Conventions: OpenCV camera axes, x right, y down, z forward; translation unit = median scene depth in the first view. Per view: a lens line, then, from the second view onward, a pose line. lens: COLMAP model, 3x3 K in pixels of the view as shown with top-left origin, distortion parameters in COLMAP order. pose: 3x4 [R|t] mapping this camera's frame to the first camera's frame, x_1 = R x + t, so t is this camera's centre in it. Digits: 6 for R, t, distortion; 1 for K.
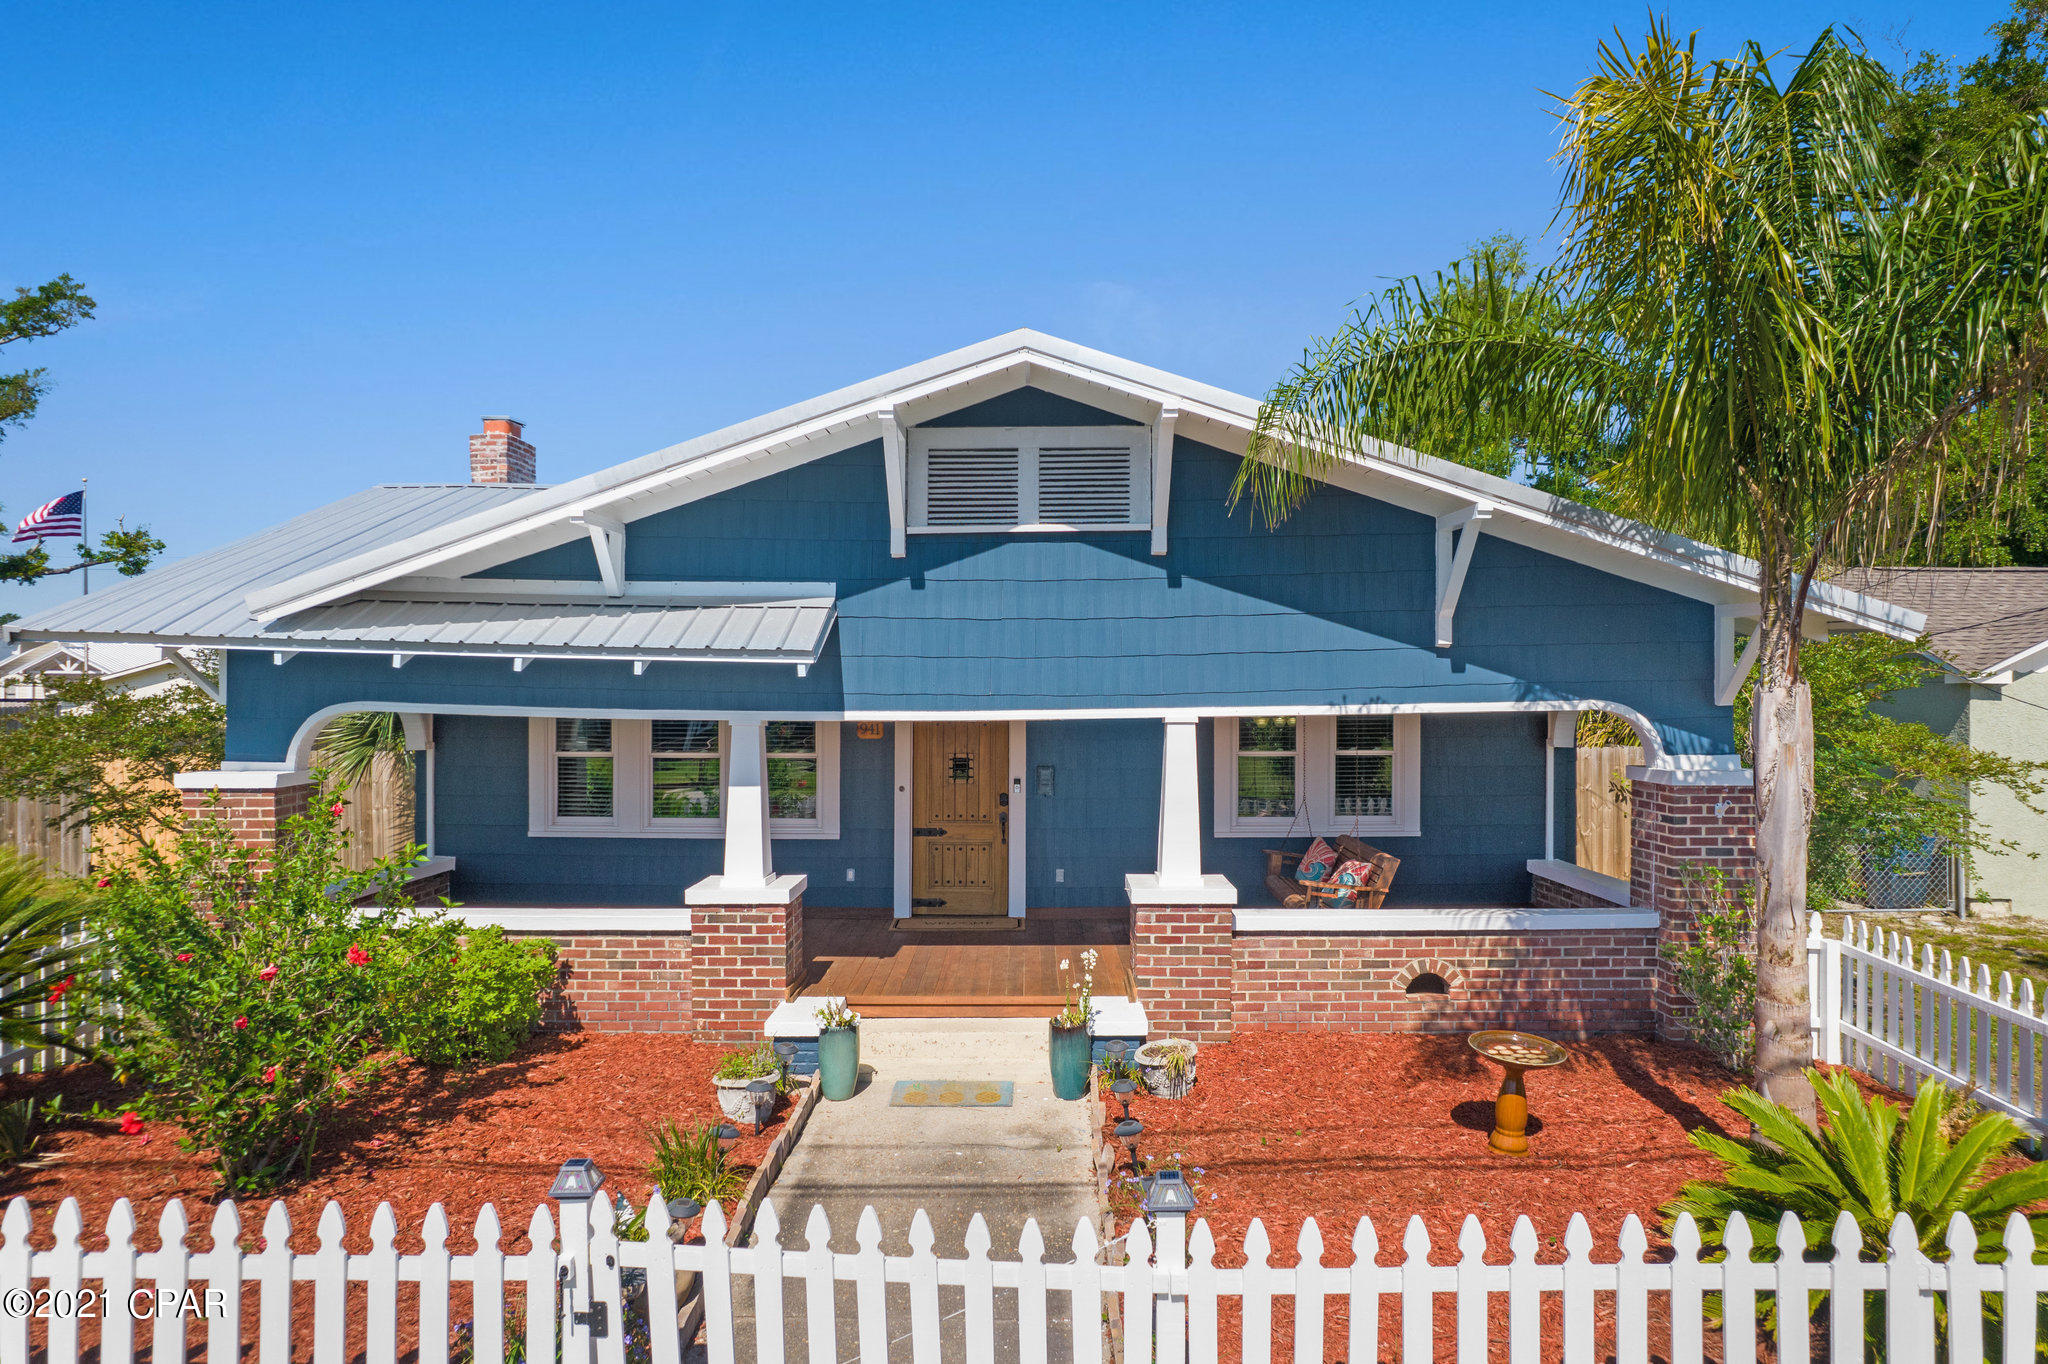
lens RADIAL K [[1332.7, 0, 1017.3], [0, 1332.7, 683.2], [0, 0, 1]] dist [-0.081203, 0.079361]
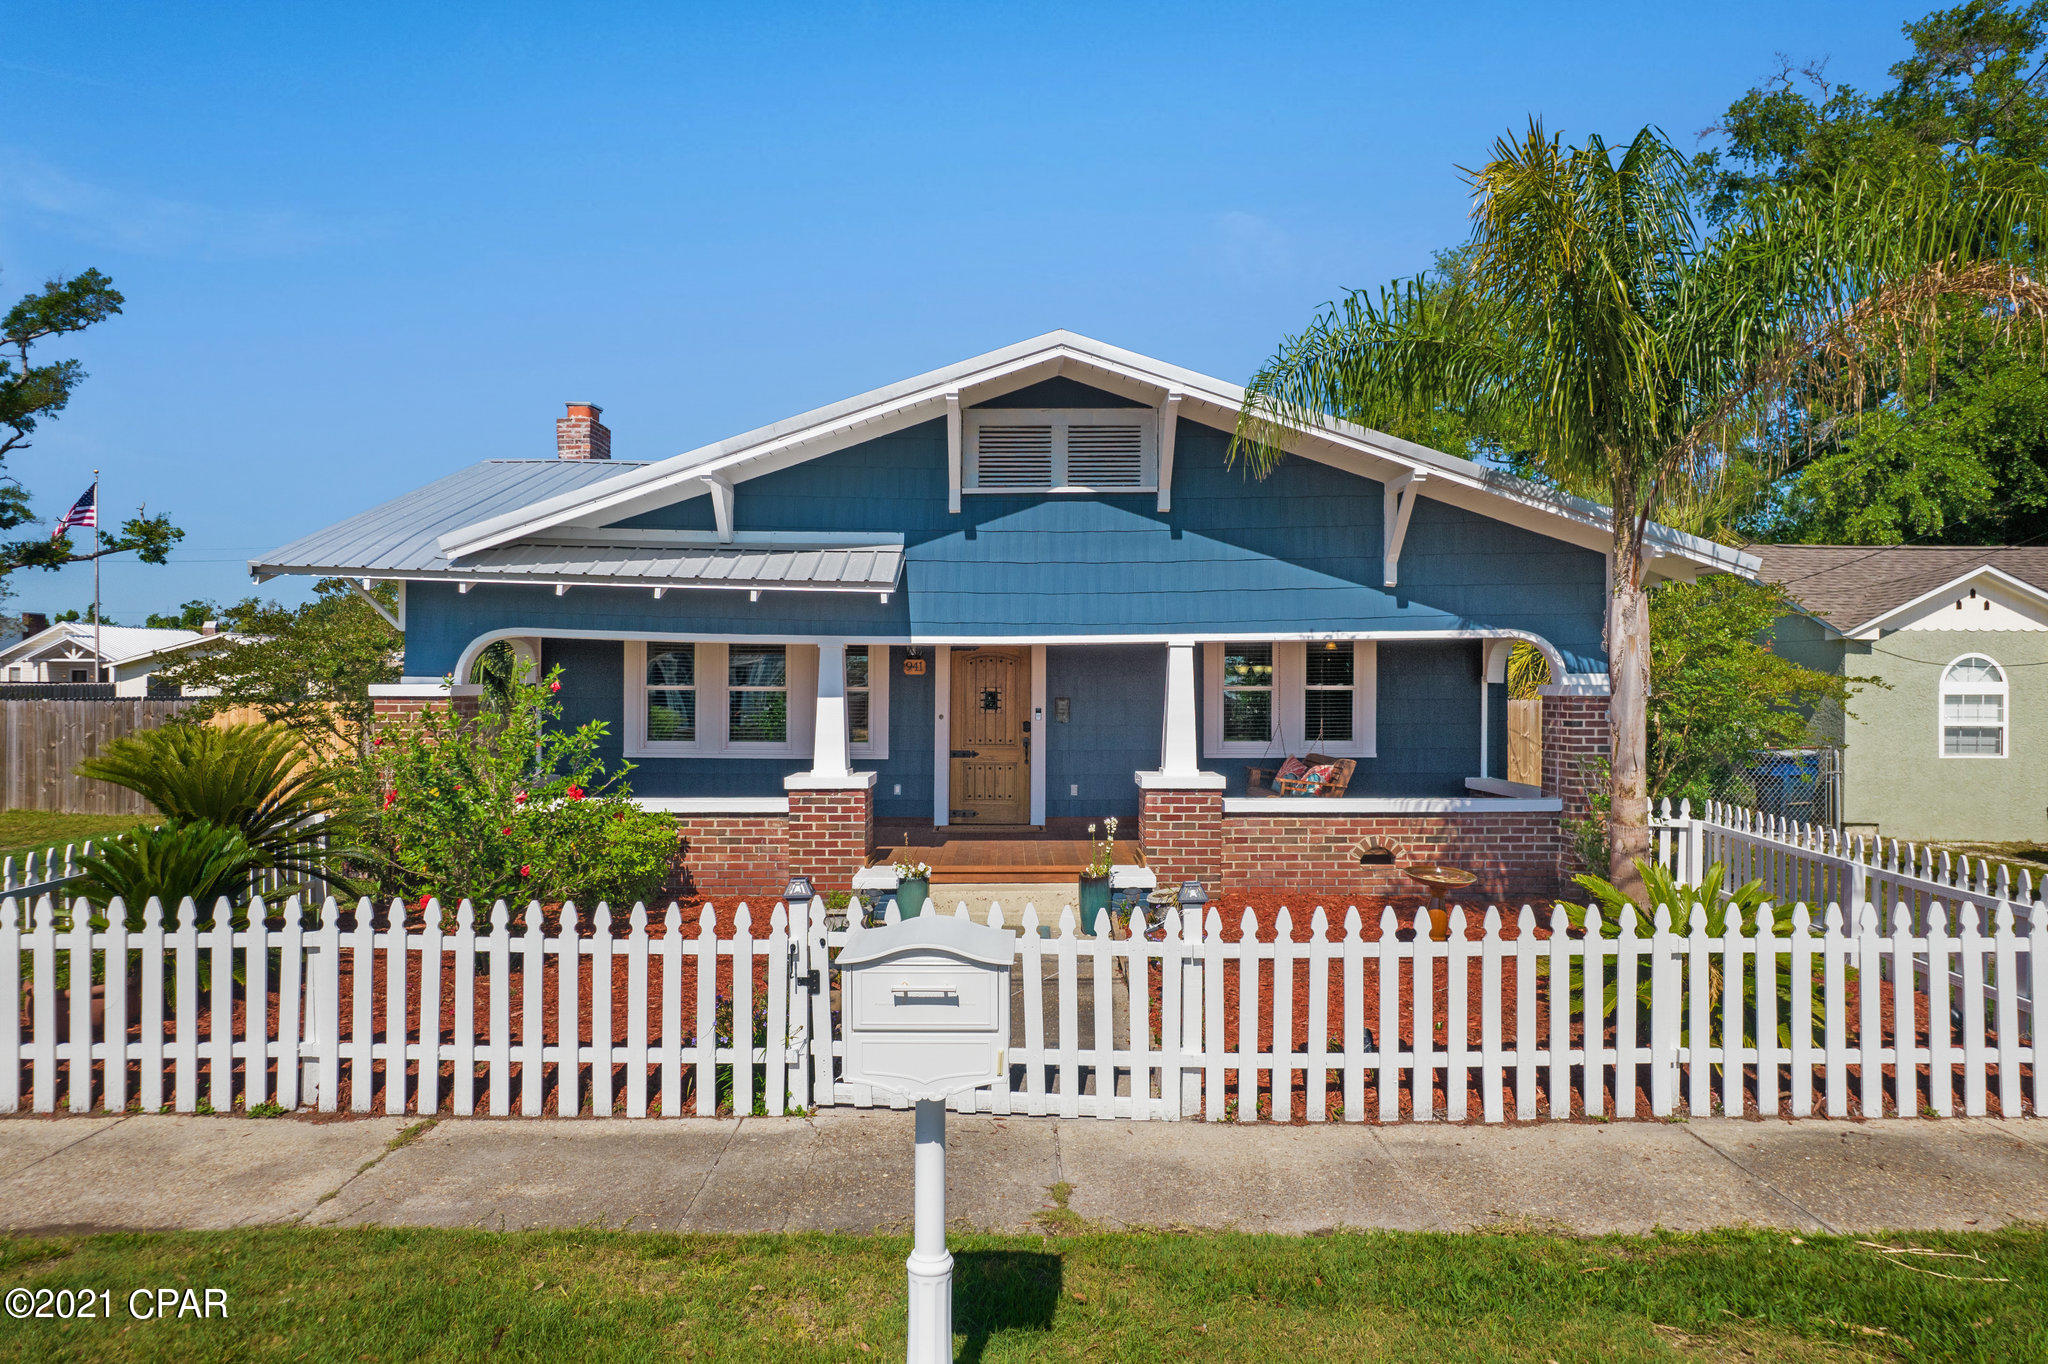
lens RADIAL K [[1294.1, 0, 1024.0], [0, 1294.1, 682.0], [0, 0, 1]] dist [-0.068898, 0.065745]
pose [[0.999838, 0.002698, 0.017812, -0.046259], [-0.002783, 0.999985, 0.004782, 0.058420], [-0.017799, -0.004831, 0.999830, -0.212989]]
